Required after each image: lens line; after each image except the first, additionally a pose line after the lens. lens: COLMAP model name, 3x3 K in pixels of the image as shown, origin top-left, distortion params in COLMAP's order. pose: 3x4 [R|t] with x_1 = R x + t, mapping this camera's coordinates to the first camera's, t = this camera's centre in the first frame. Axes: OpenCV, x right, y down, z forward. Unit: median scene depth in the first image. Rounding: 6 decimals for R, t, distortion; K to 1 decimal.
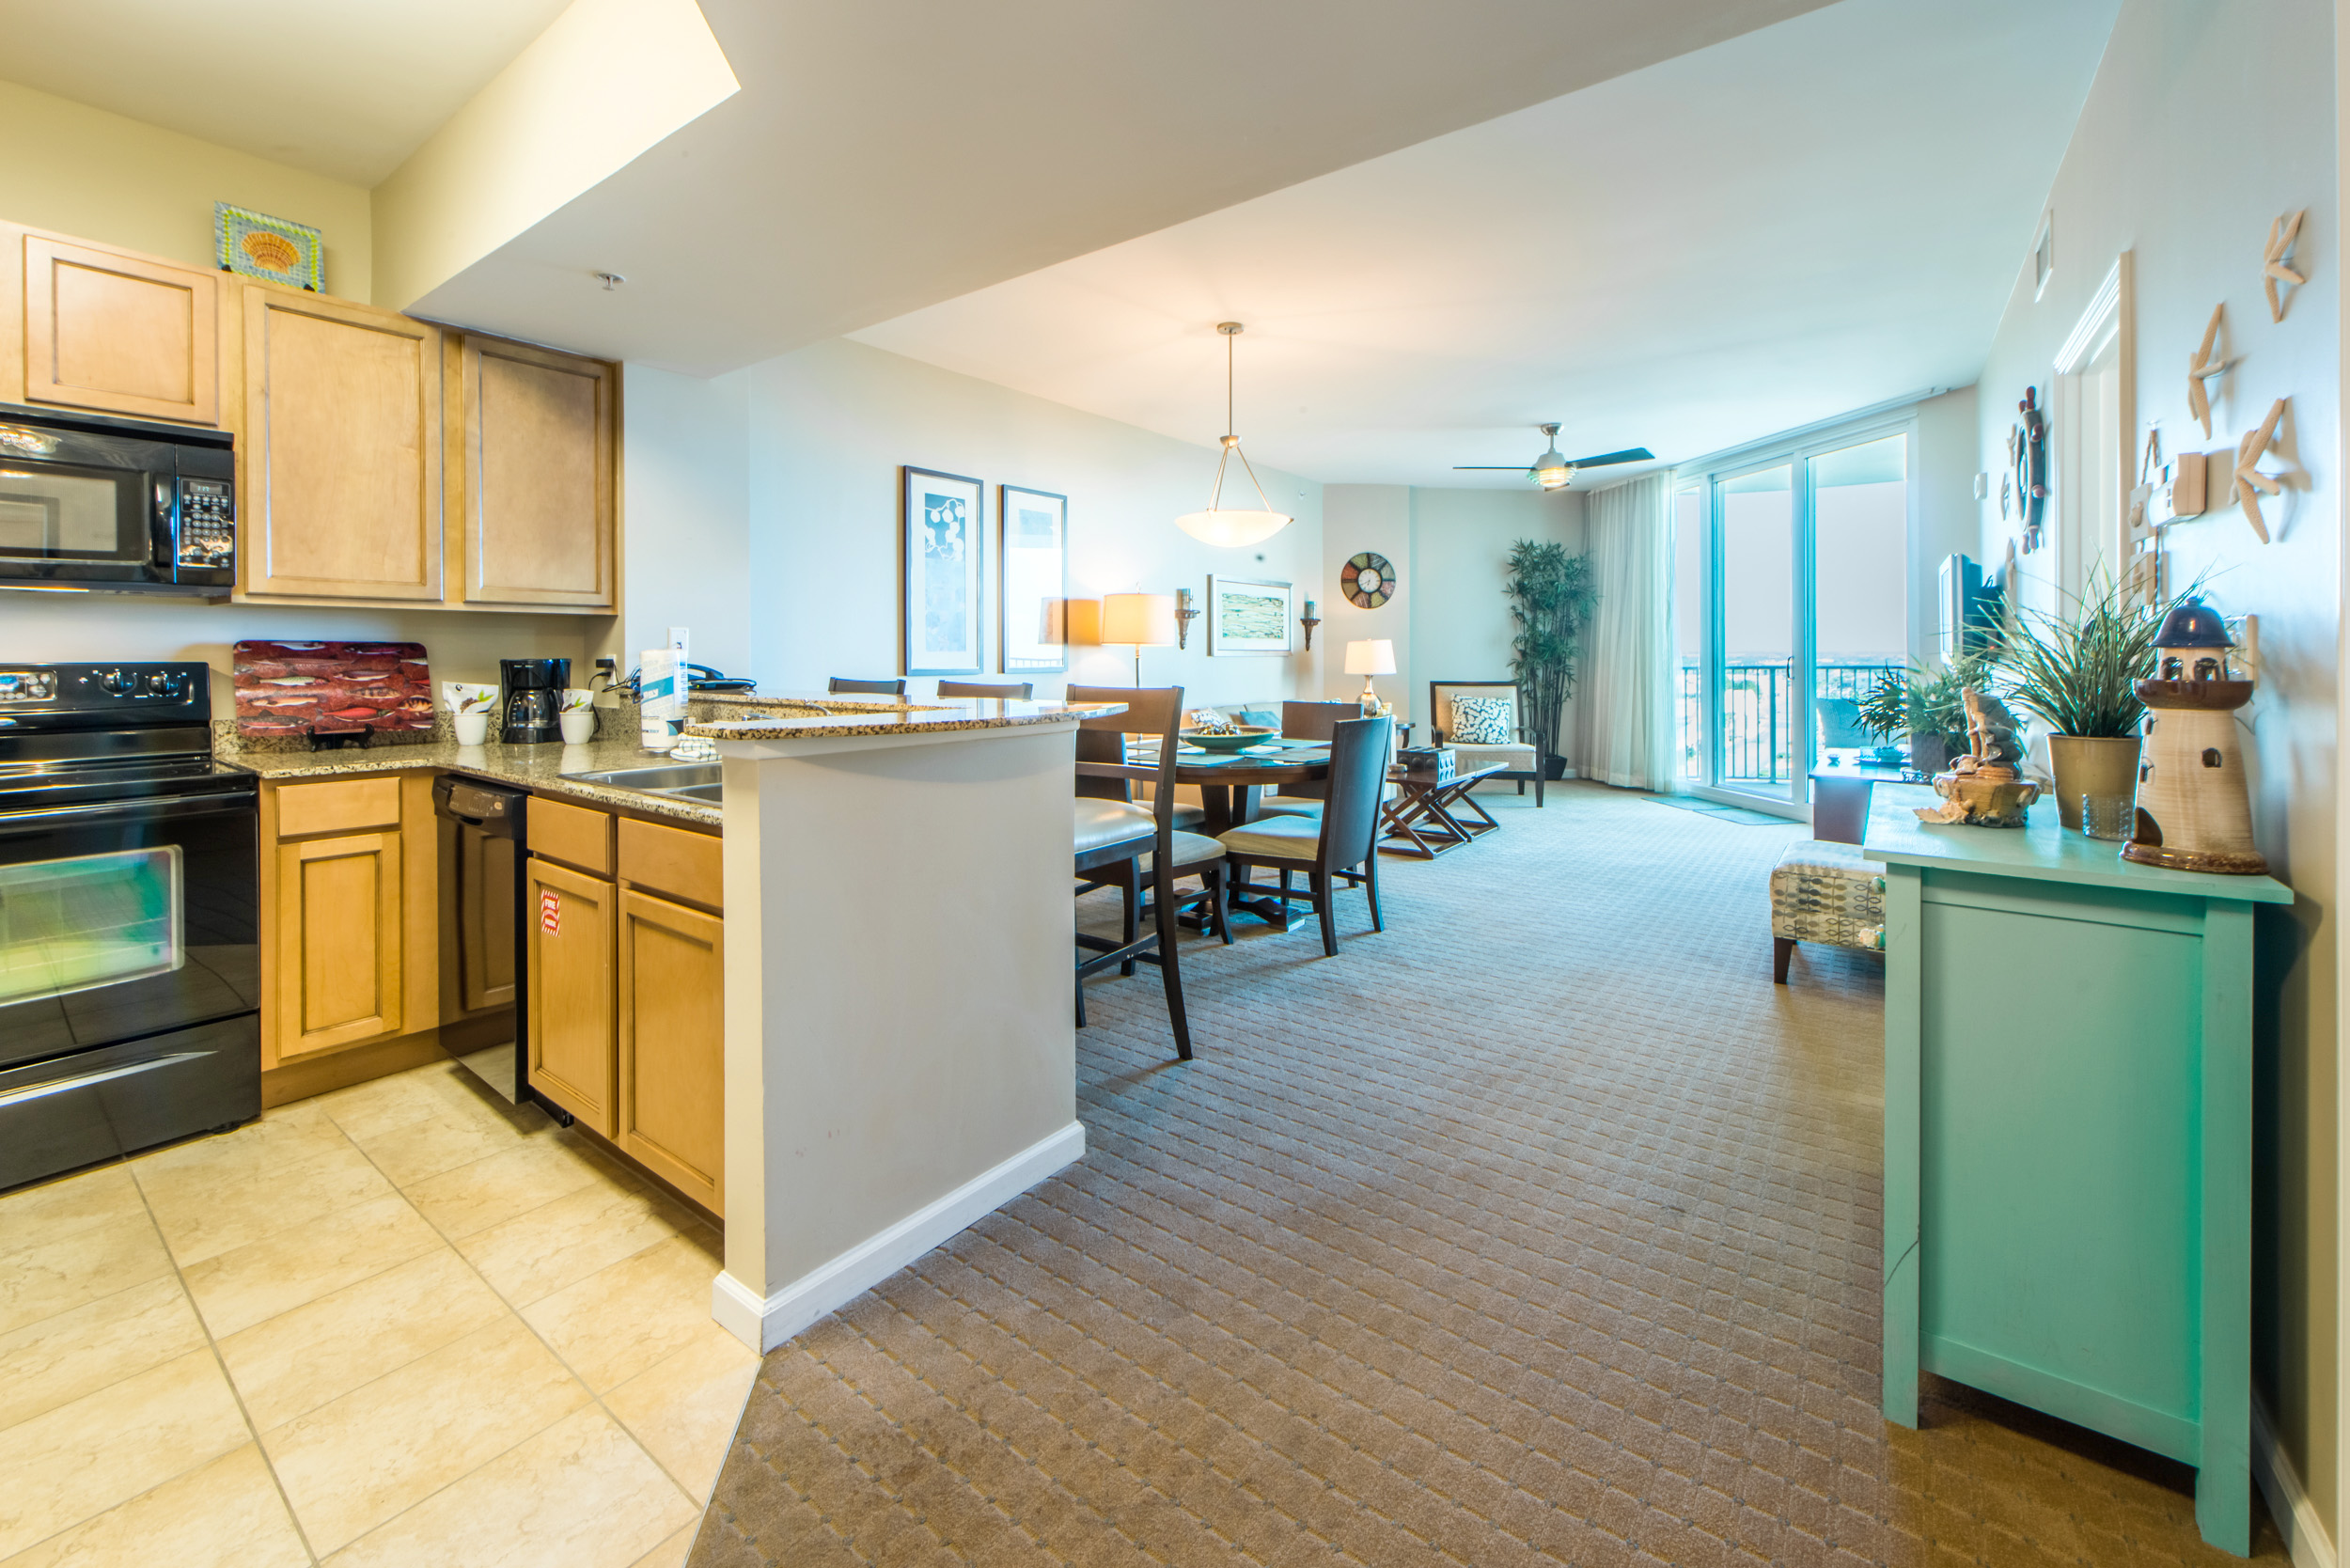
lens RADIAL K [[938.6, 0, 1184.0], [0, 938.6, 658.7], [0, 0, 1]] dist [0.001946, -0.000477]
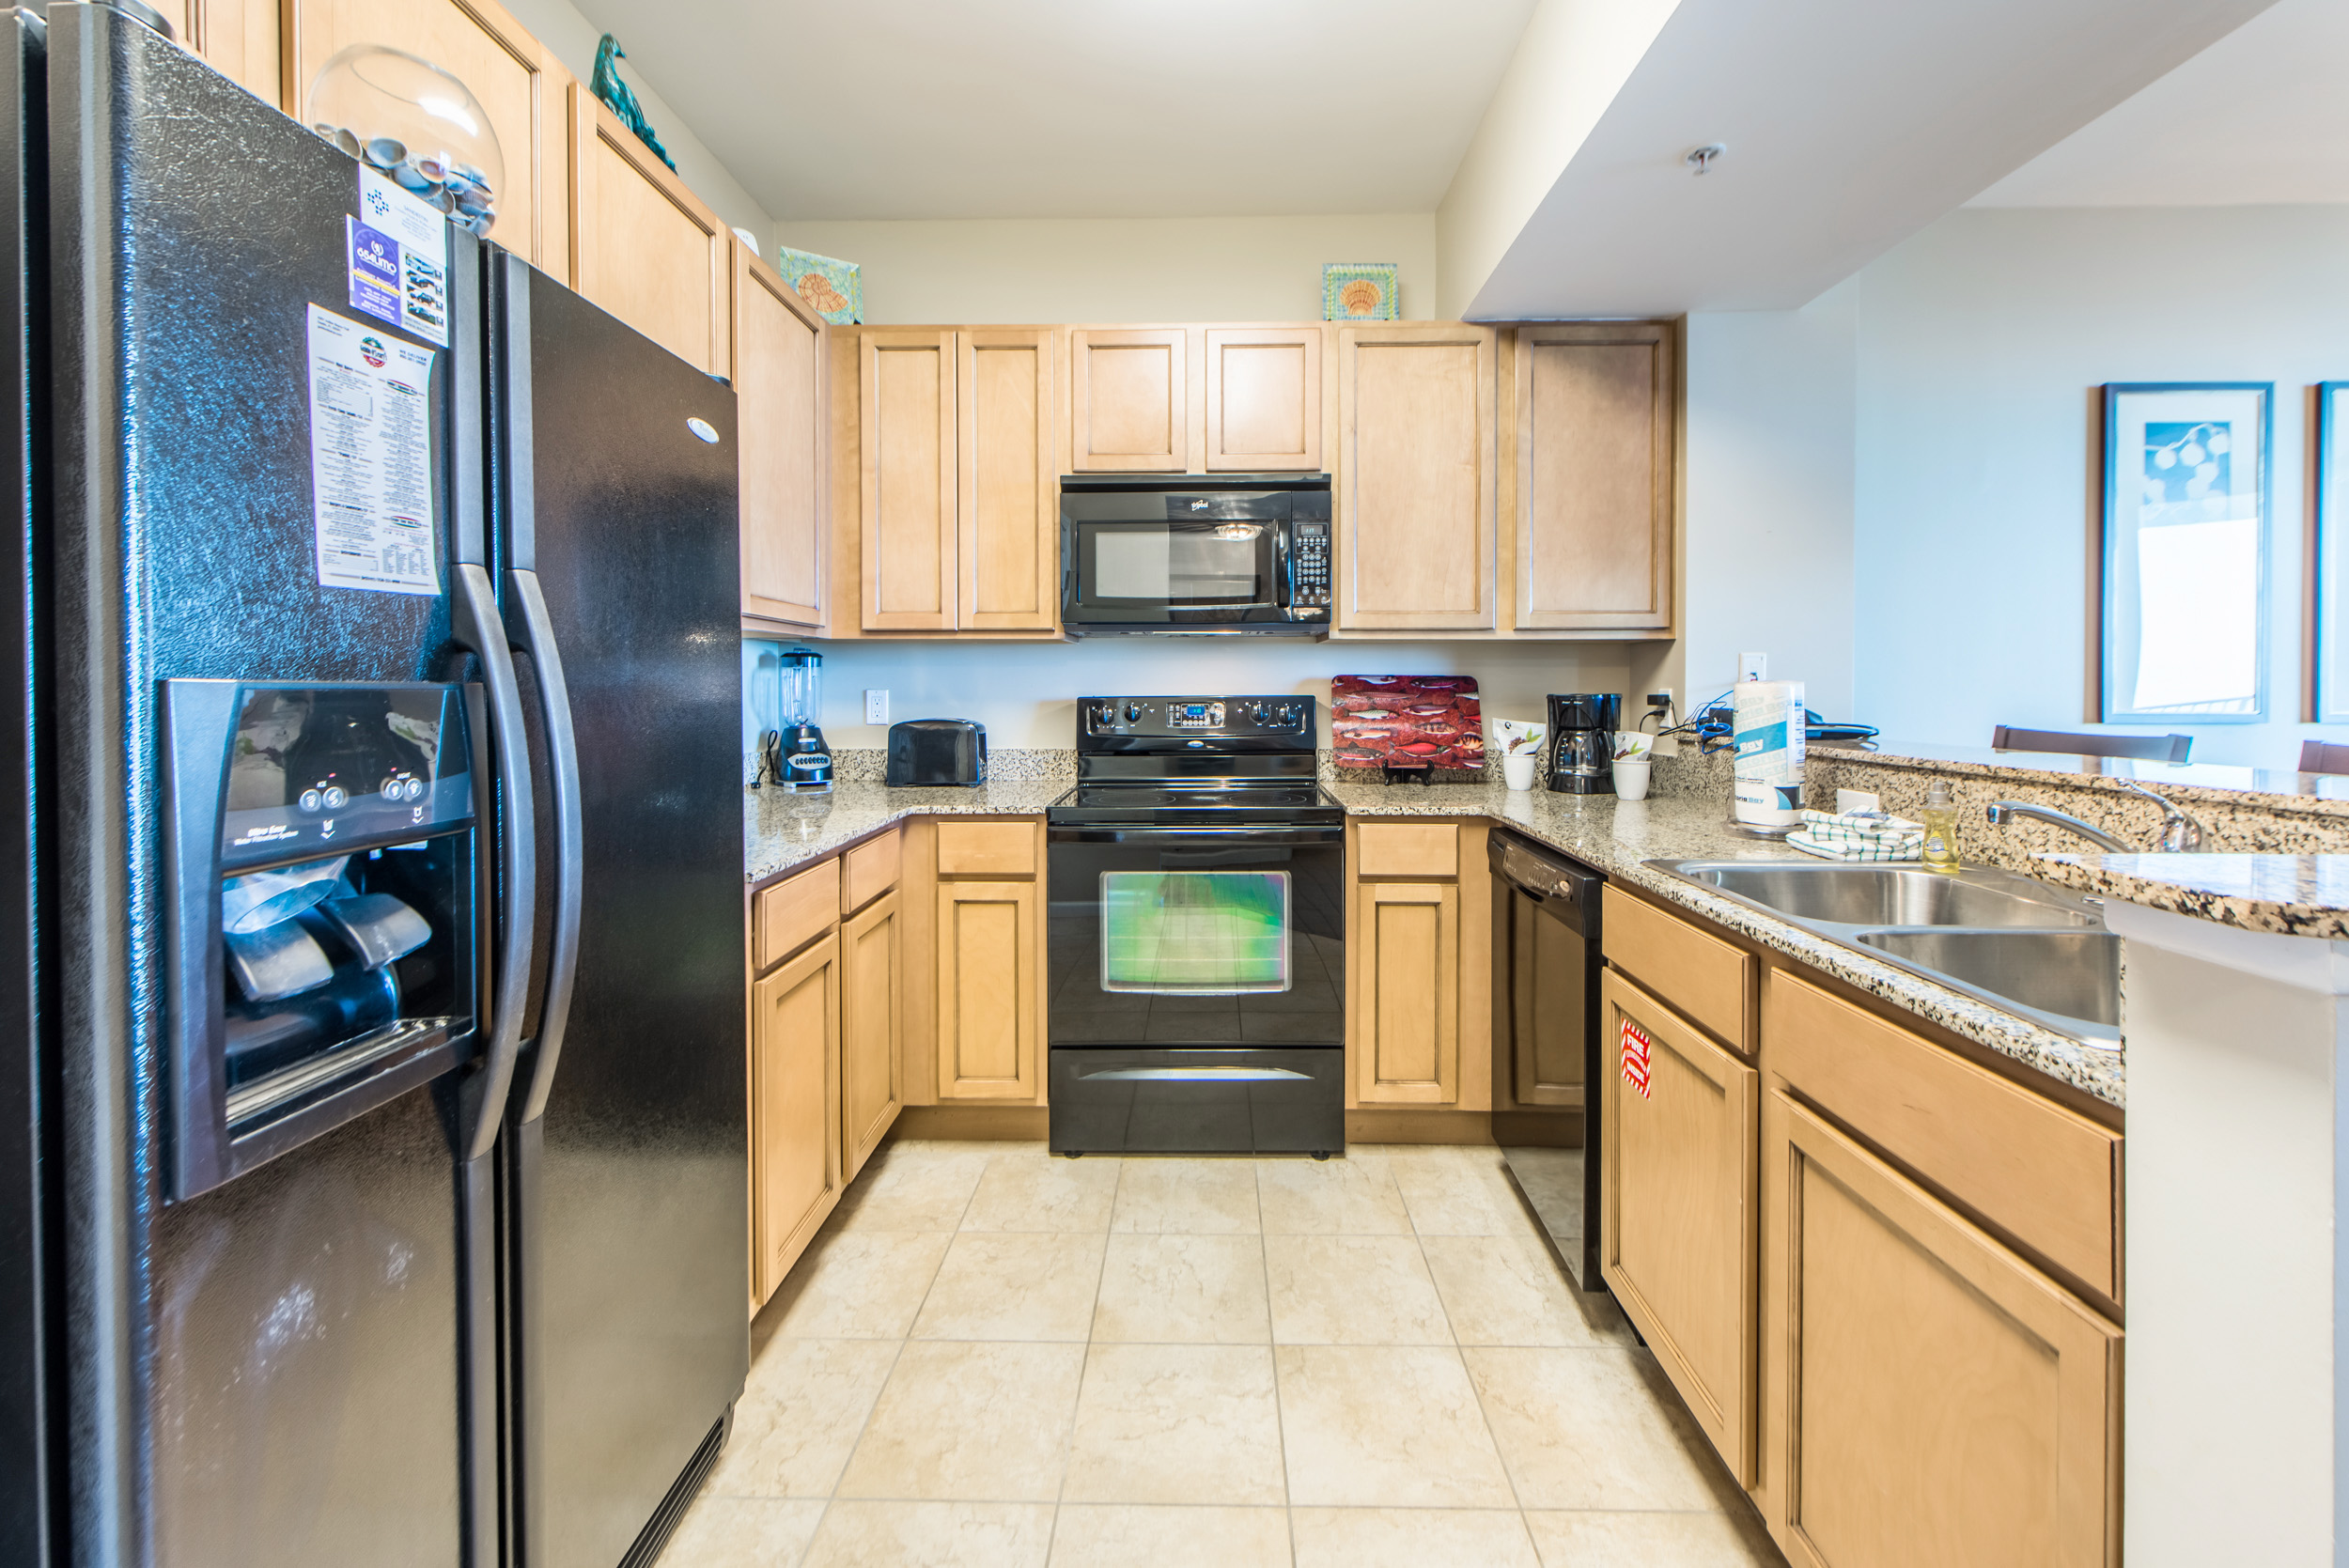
lens RADIAL K [[938.1, 0, 1204.8], [0, 938.1, 702.1], [0, 0, 1]] dist [0.001946, -0.000477]
pose [[0.587726, 0.012280, -0.808967, -0.240406], [-0.004970, 0.999921, 0.011567, -0.000782], [0.809044, -0.002778, 0.587741, 0.264256]]
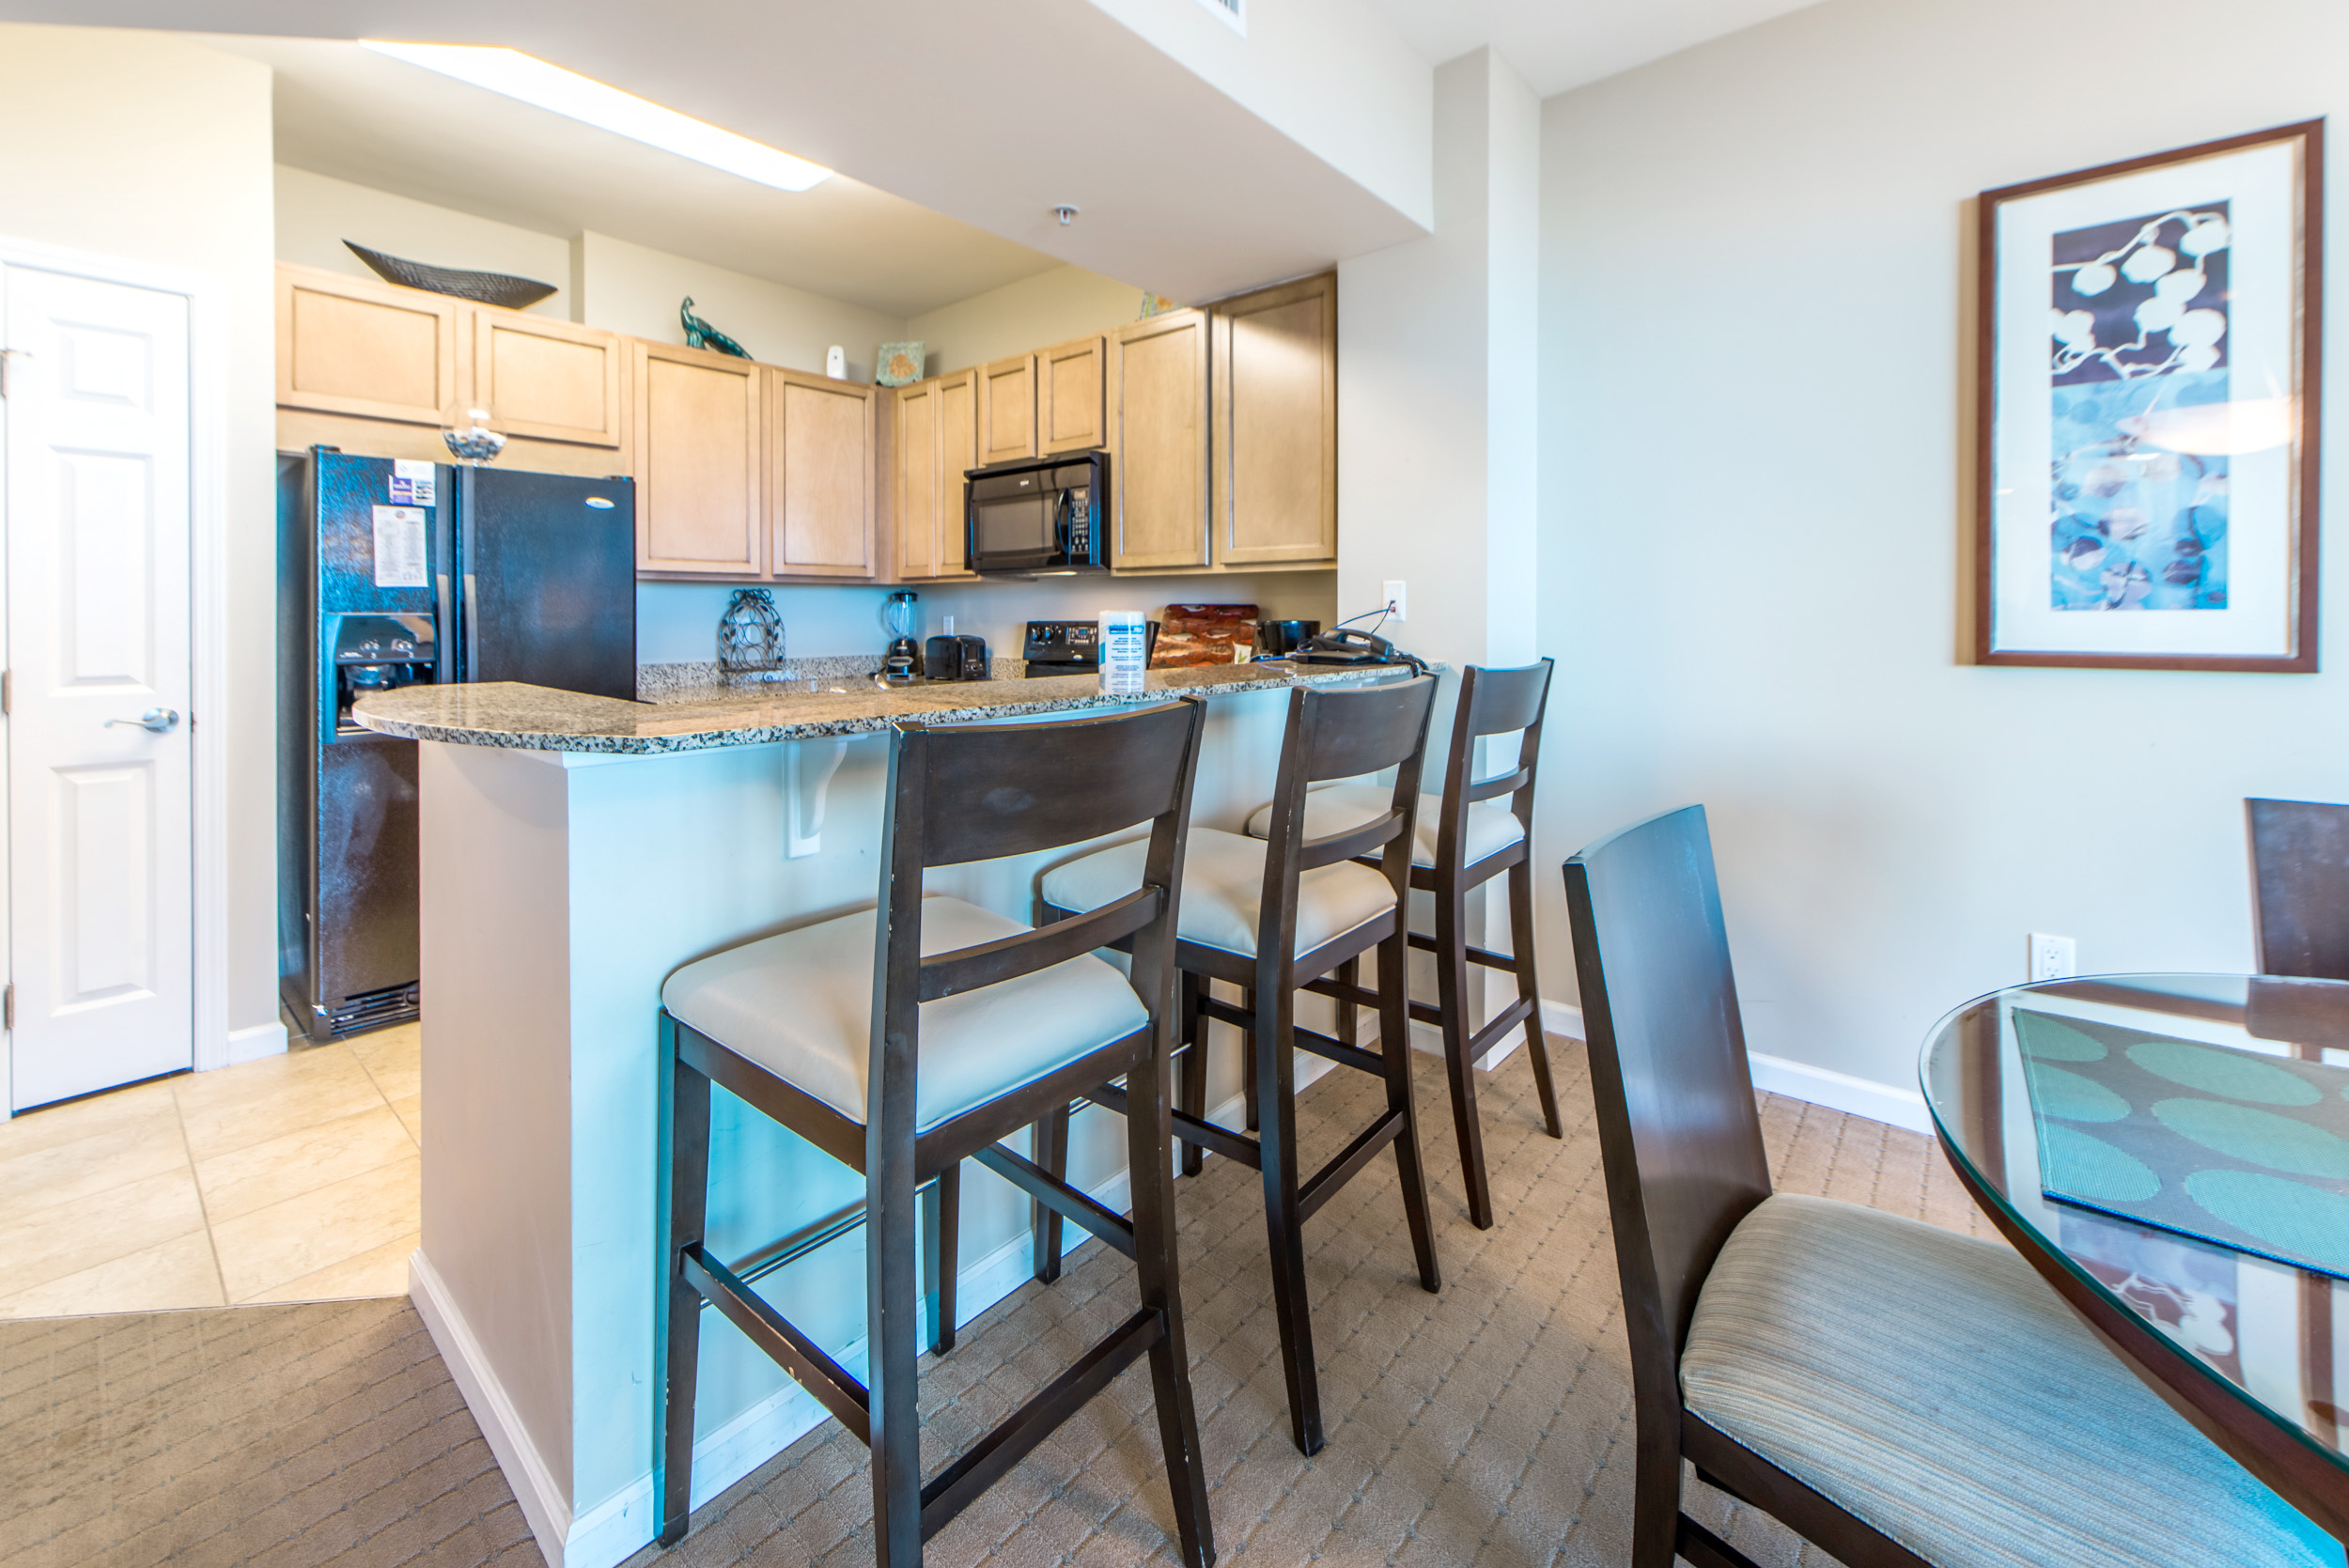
lens RADIAL K [[938.1, 0, 1135.9], [0, 938.1, 626.7], [0, 0, 1]] dist [0.001946, -0.000477]
pose [[-0.066763, 0.015806, -0.997644, 0.299417], [-0.005534, 0.999853, 0.016211, -0.009259], [0.997754, 0.006603, -0.066666, 1.066441]]
